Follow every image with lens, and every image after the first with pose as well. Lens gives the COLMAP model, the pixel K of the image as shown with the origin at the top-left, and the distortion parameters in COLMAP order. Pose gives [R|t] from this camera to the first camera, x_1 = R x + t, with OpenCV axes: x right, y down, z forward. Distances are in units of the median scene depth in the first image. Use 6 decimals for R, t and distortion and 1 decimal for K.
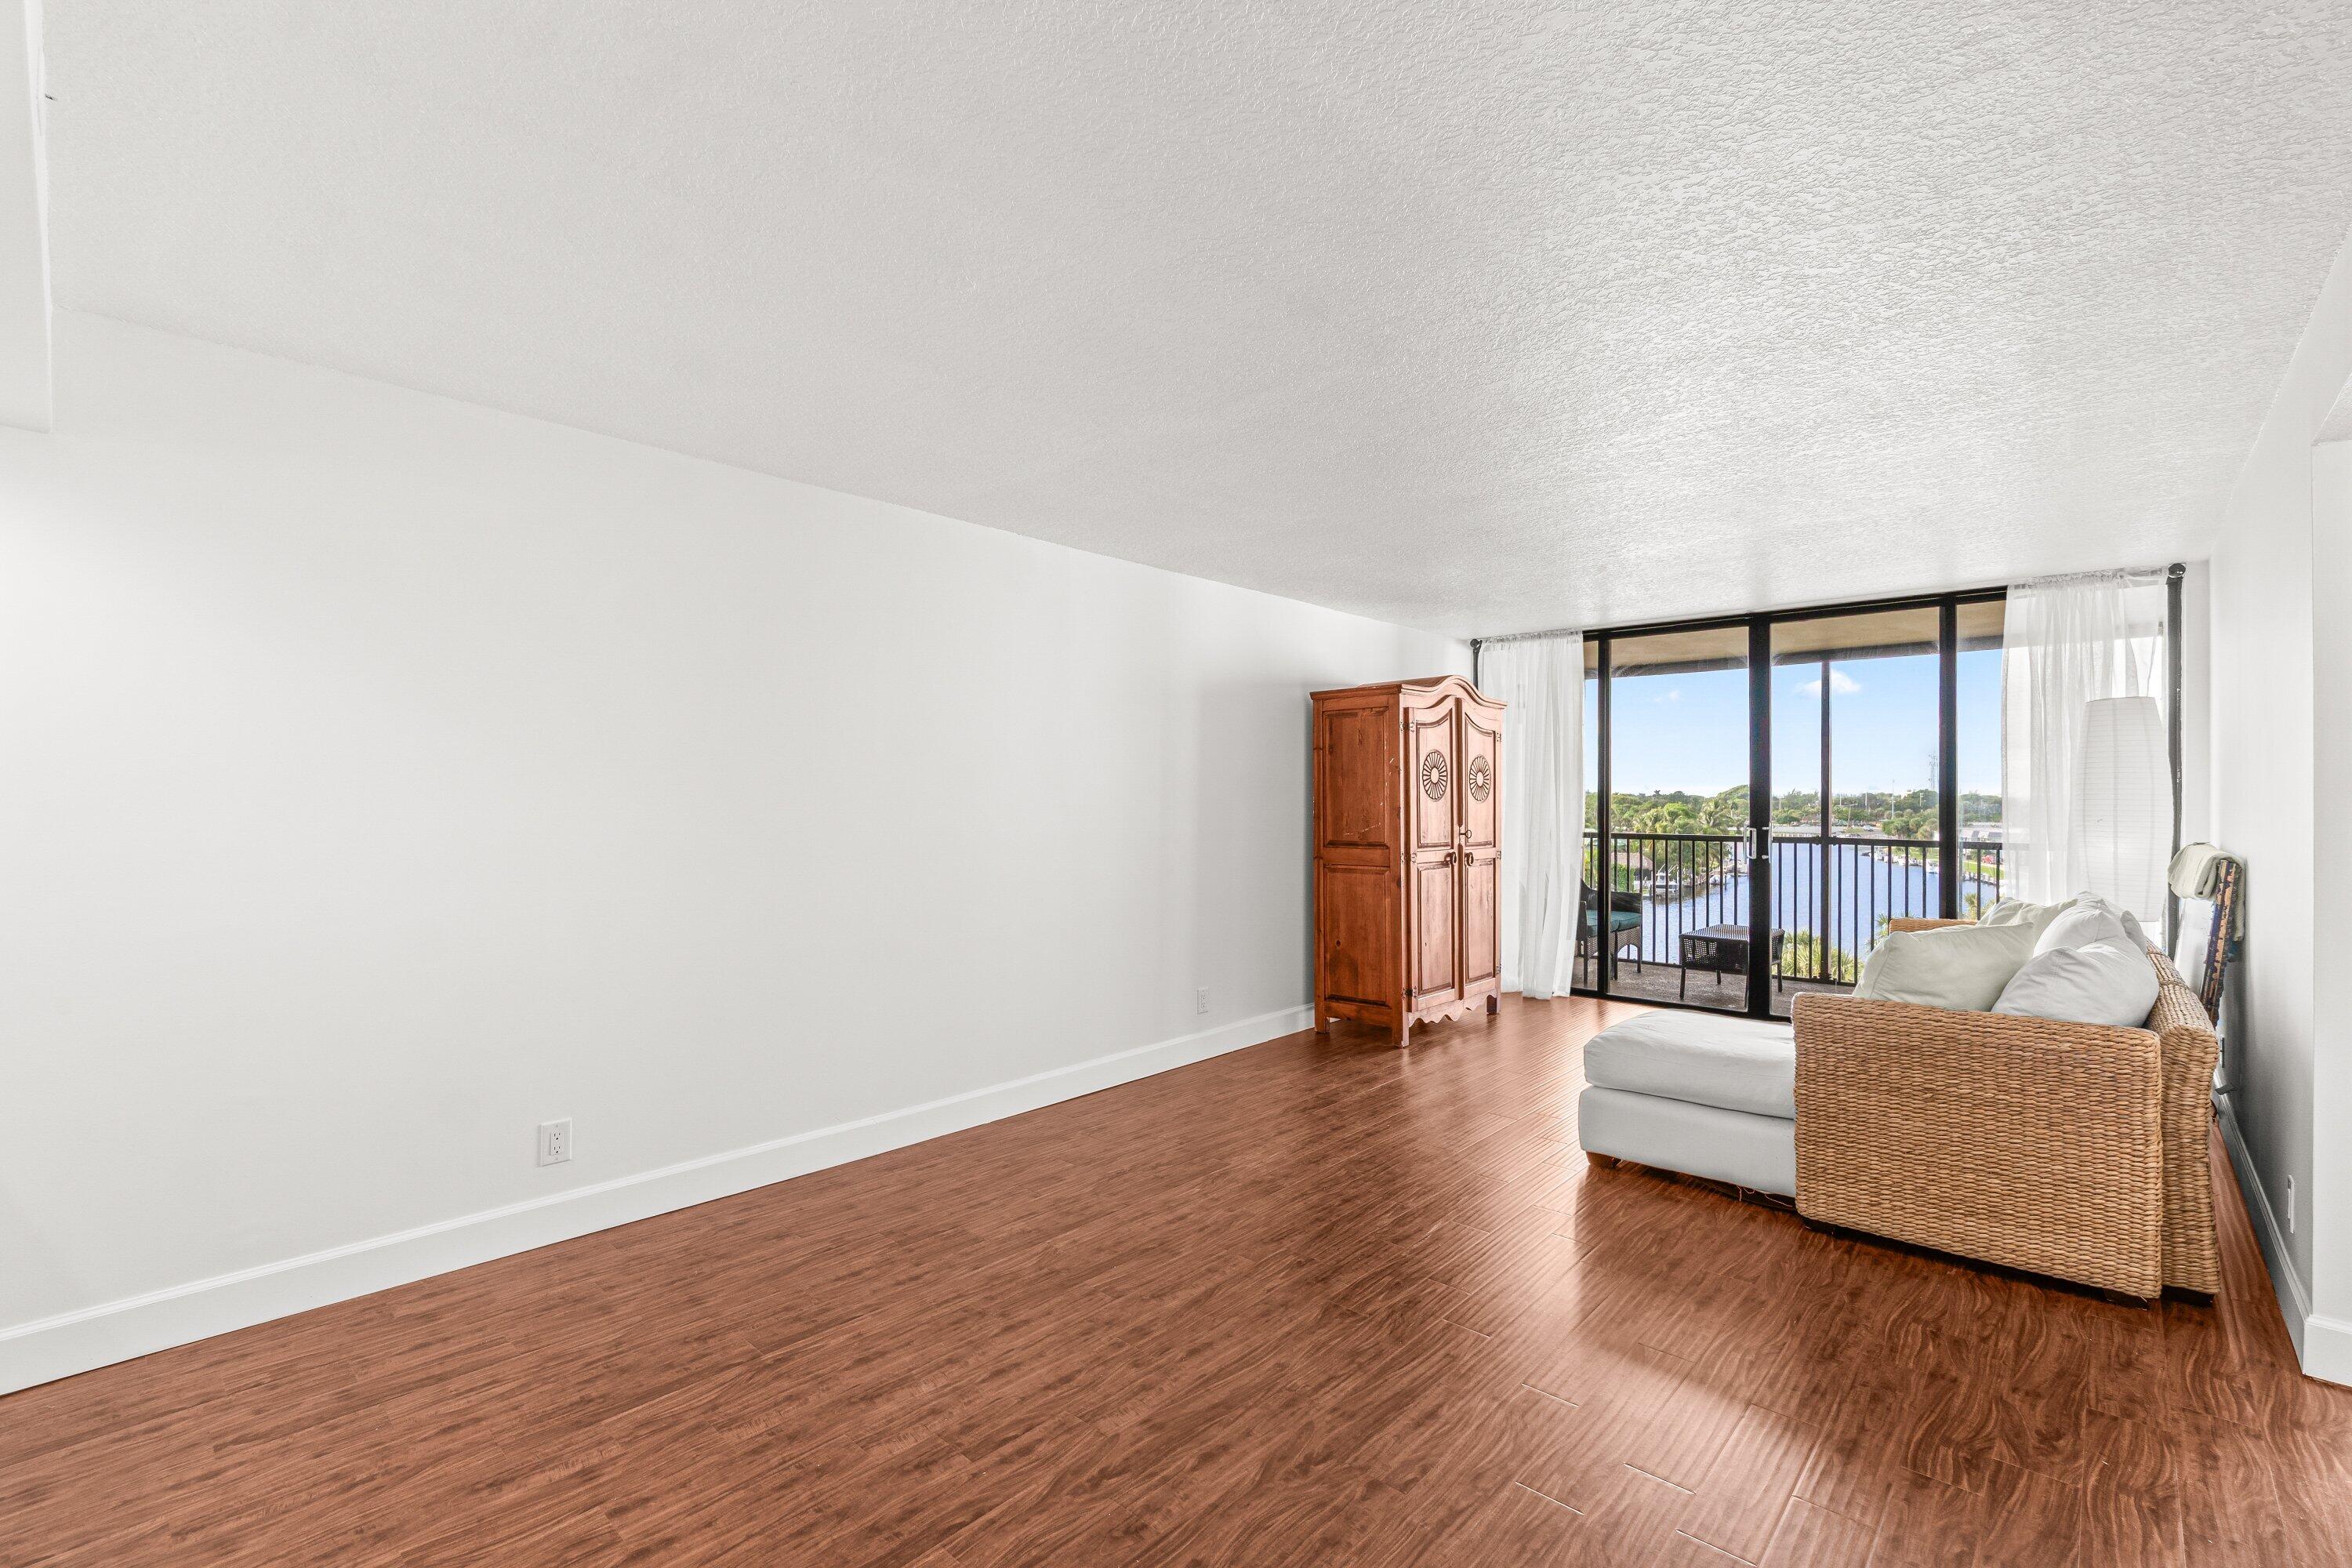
lens RADIAL K [[1020.1, 0, 1182.7], [0, 1020.1, 792.5], [0, 0, 1]] dist [-0.004636, 0.000778]
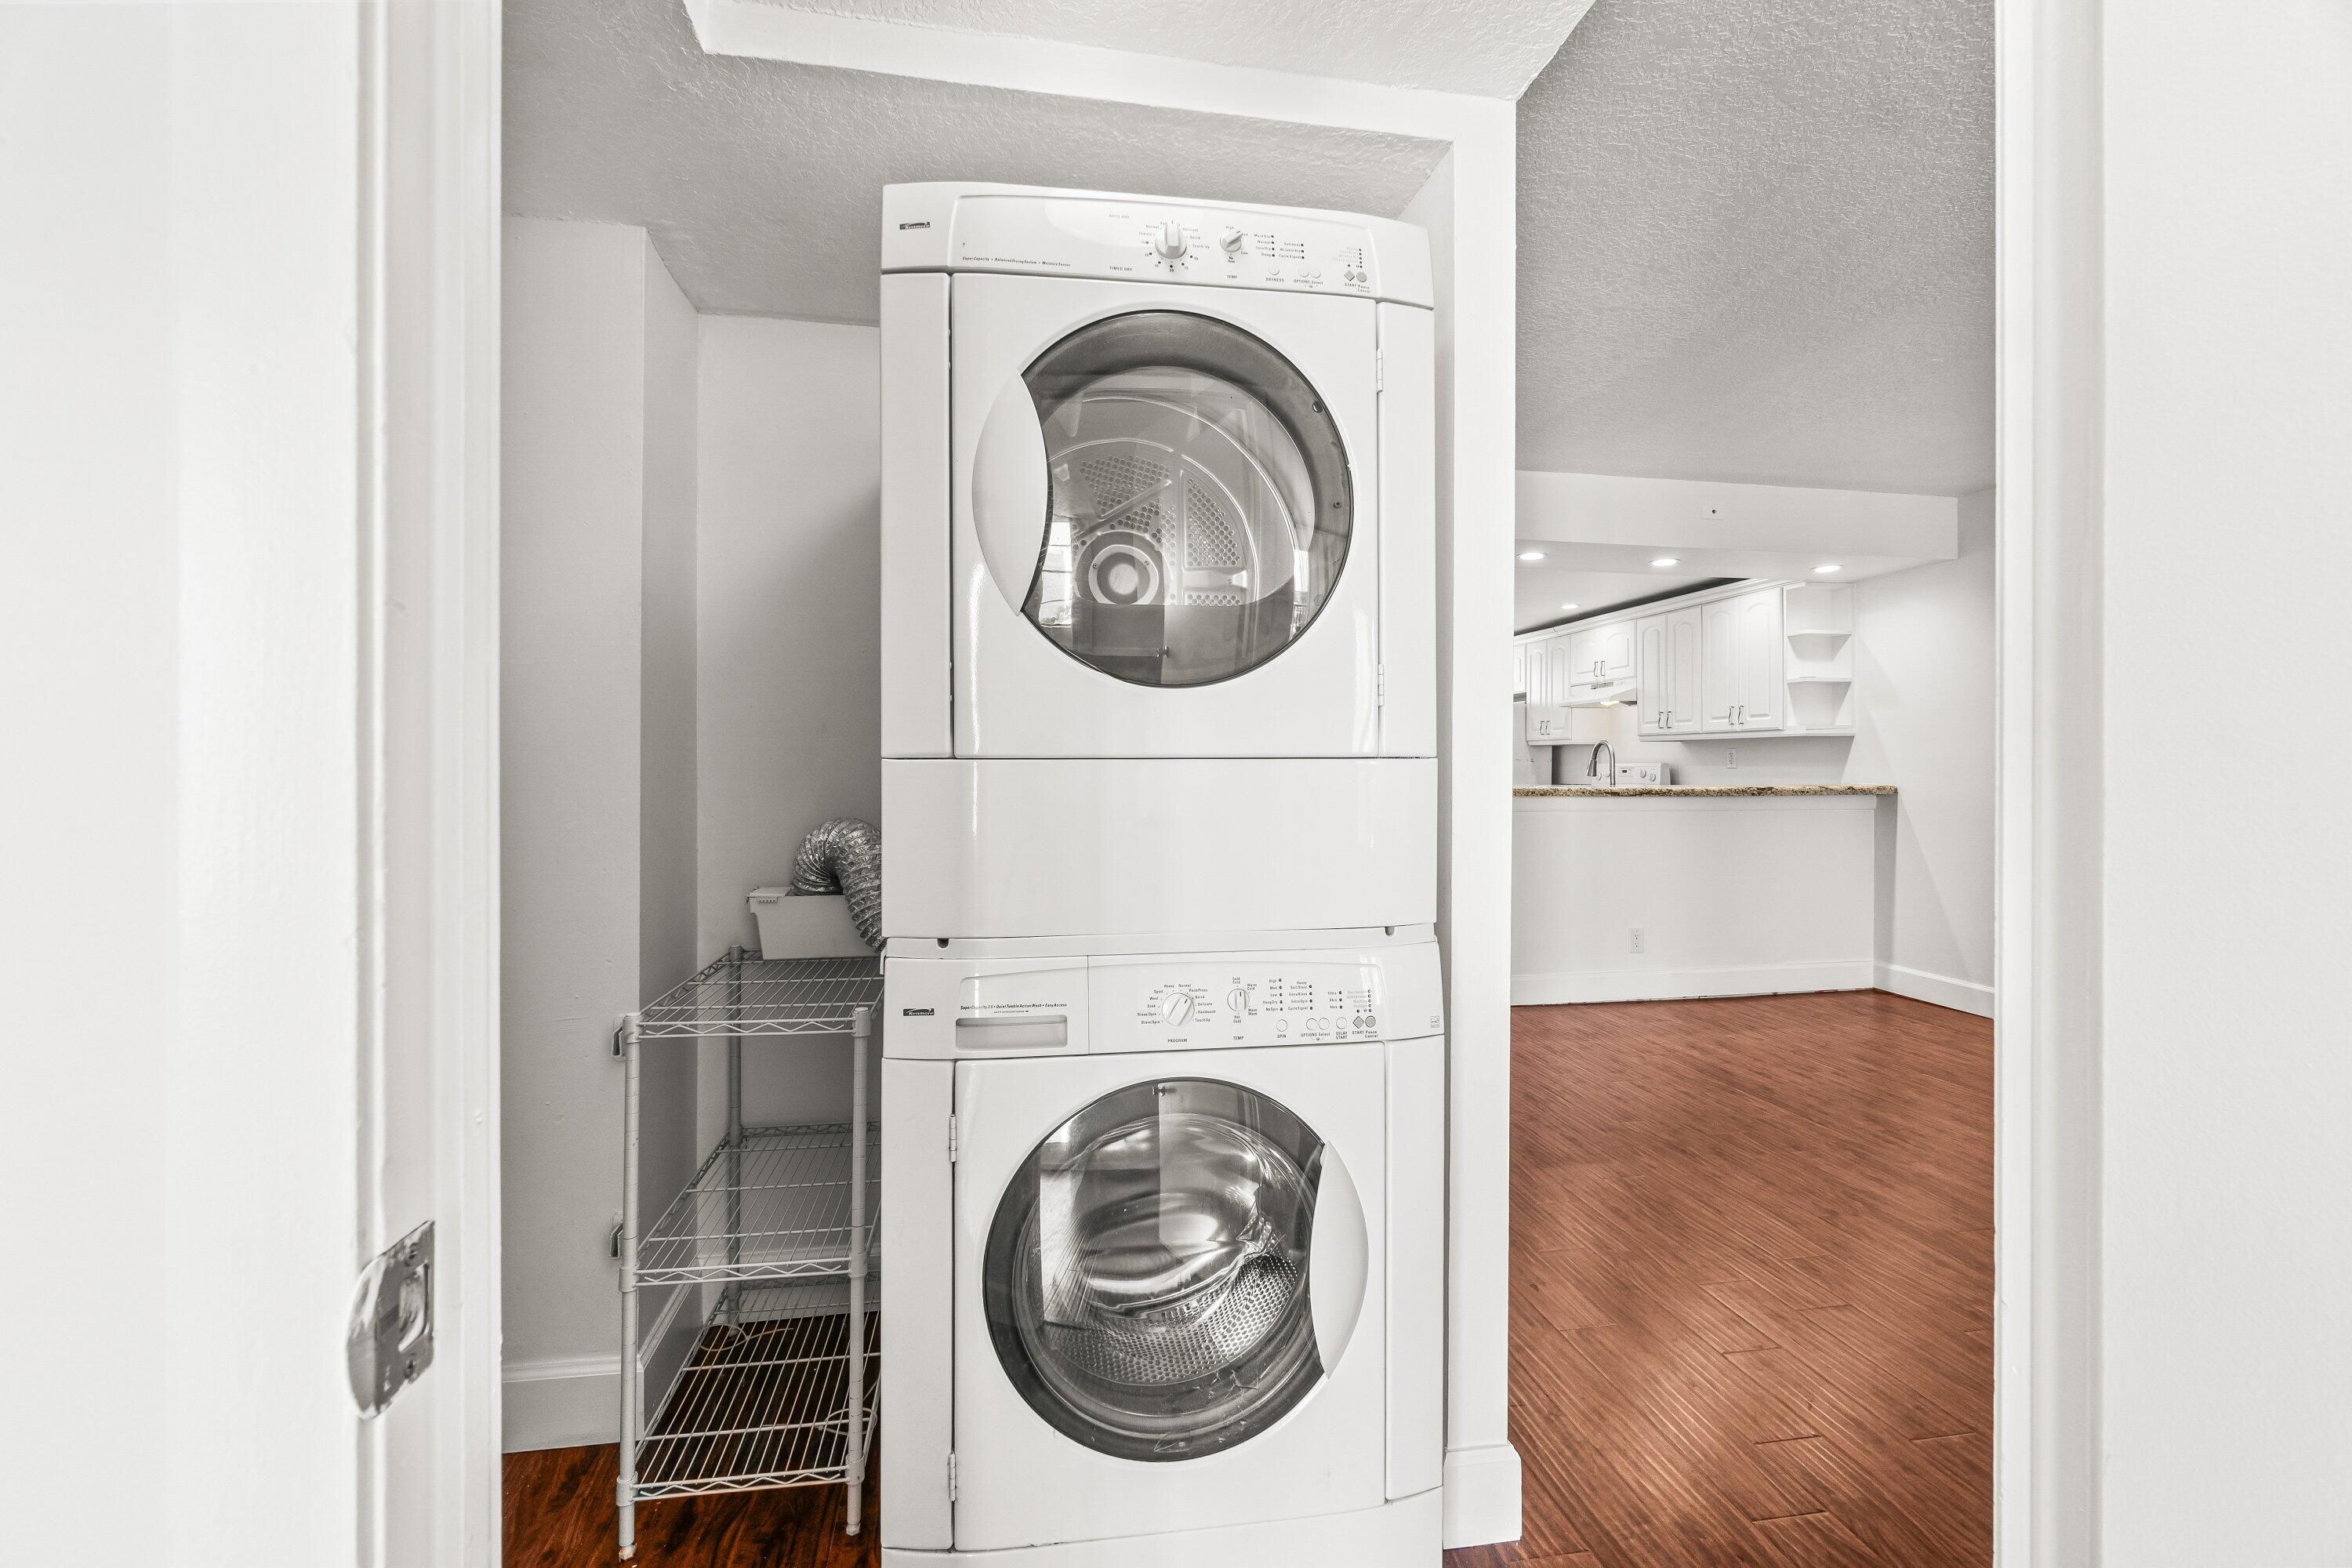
lens RADIAL K [[1020.1, 0, 1164.9], [0, 1020.1, 773.6], [0, 0, 1]] dist [-0.004636, 0.000778]
pose [[-0.604866, 0.002100, -0.796325, 0.643654], [-0.003239, 0.999982, 0.005097, 0.035873], [0.796321, 0.005662, -0.604848, 0.399236]]
